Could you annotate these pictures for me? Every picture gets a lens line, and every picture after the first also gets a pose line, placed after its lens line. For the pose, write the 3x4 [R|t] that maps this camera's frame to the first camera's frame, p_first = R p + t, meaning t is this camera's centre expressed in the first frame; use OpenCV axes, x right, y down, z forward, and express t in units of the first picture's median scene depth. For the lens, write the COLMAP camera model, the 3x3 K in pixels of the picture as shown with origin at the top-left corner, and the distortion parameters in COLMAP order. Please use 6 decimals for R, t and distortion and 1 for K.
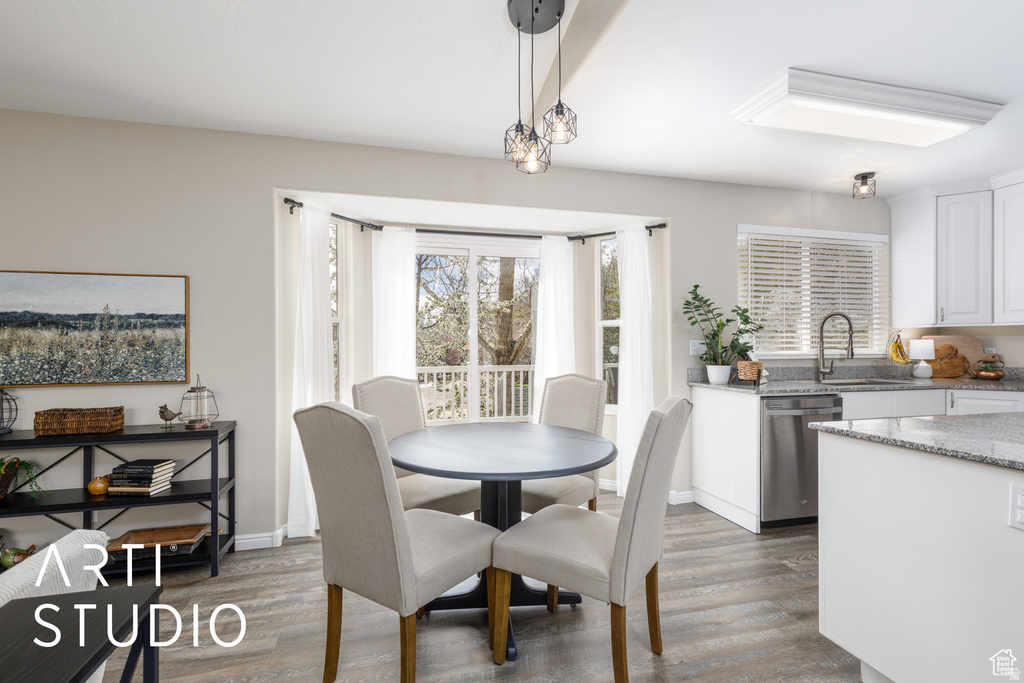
lens RADIAL K [[465.4, 0, 503.4], [0, 465.4, 348.3], [0, 0, 1]] dist [0.004879, 0.000652]
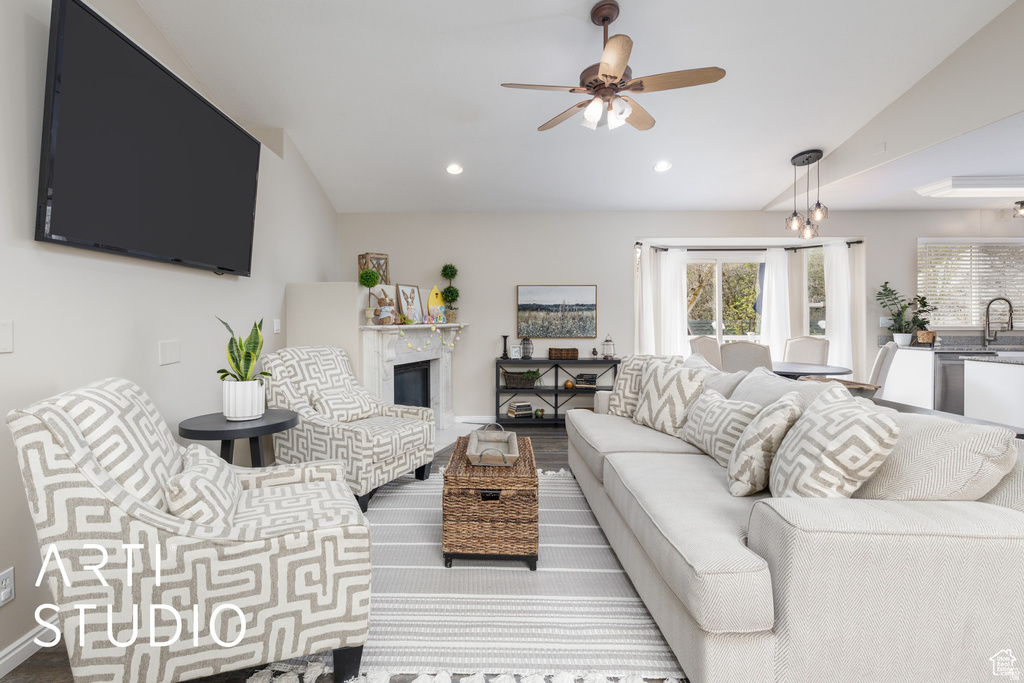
lens RADIAL K [[494.0, 0, 490.9], [0, 494.0, 320.2], [0, 0, 1]] dist [0.013257, -0.000728]
pose [[0.972884, 0.003941, -0.231259, -0.464357], [-0.004806, 0.999983, -0.003177, 0.004797], [0.231242, 0.004202, 0.972887, -0.884616]]
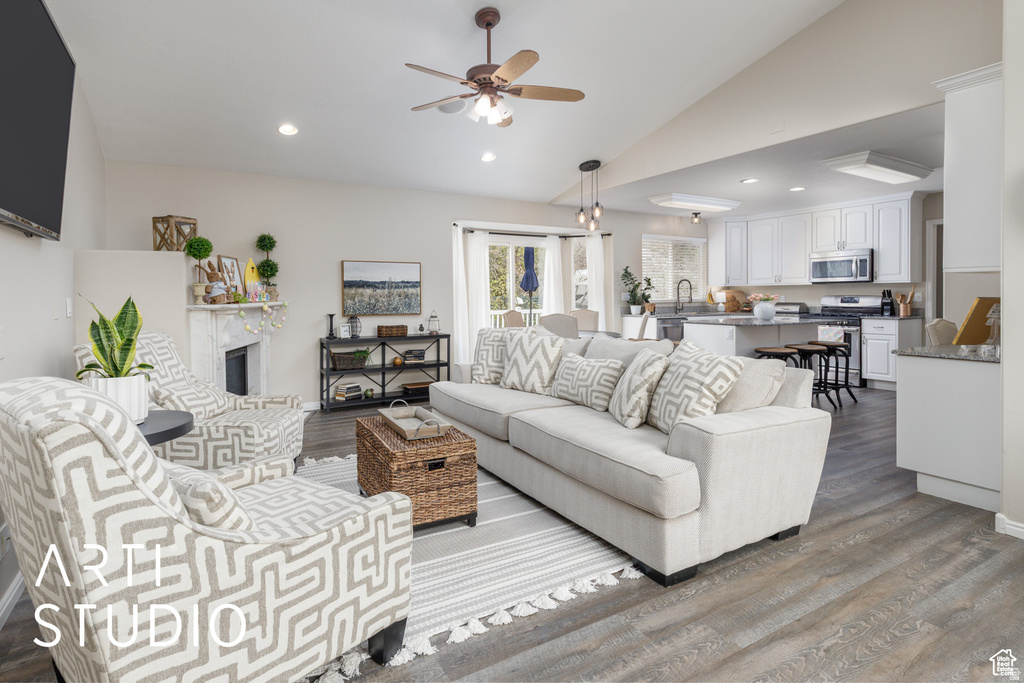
lens RADIAL K [[515.5, 0, 498.4], [0, 515.5, 298.0], [0, 0, 1]] dist [0.019995, -0.002150]
pose [[0.956727, -0.003715, 0.290962, -0.751451], [0.004509, 0.999988, -0.002060, 0.006307], [-0.290951, 0.003283, 0.956732, -0.958530]]
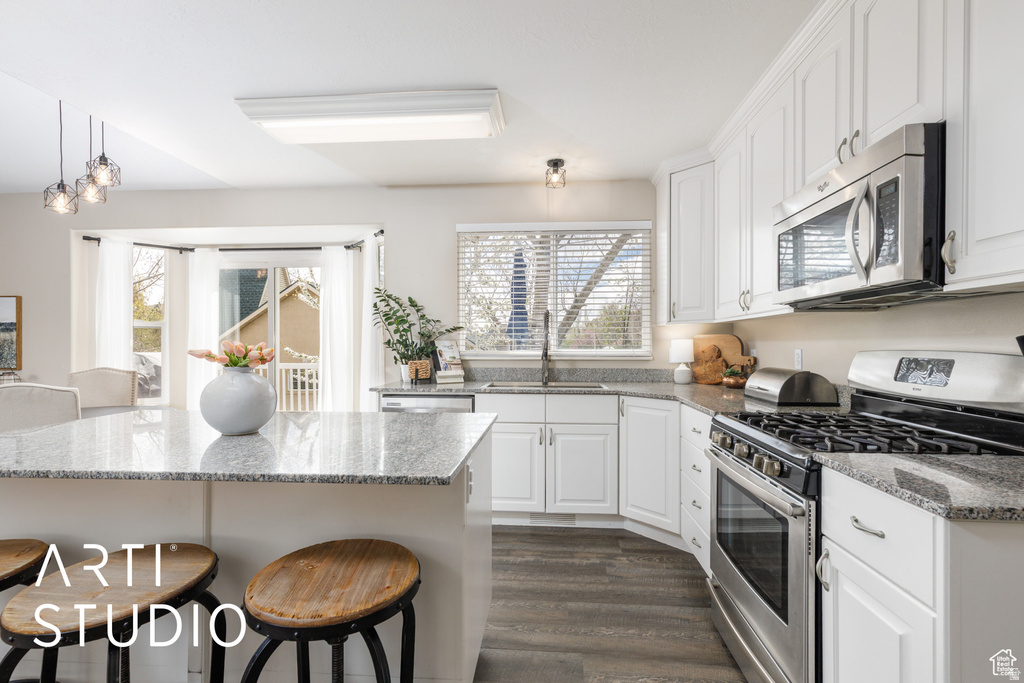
lens RADIAL K [[465.4, 0, 517.5], [0, 465.4, 346.7], [0, 0, 1]] dist [0.004879, 0.000652]
pose [[0.947214, 0.004790, -0.320565, 0.989158], [-0.004759, 0.999988, 0.000880, -0.004456], [0.320566, 0.000692, 0.947226, 0.097292]]
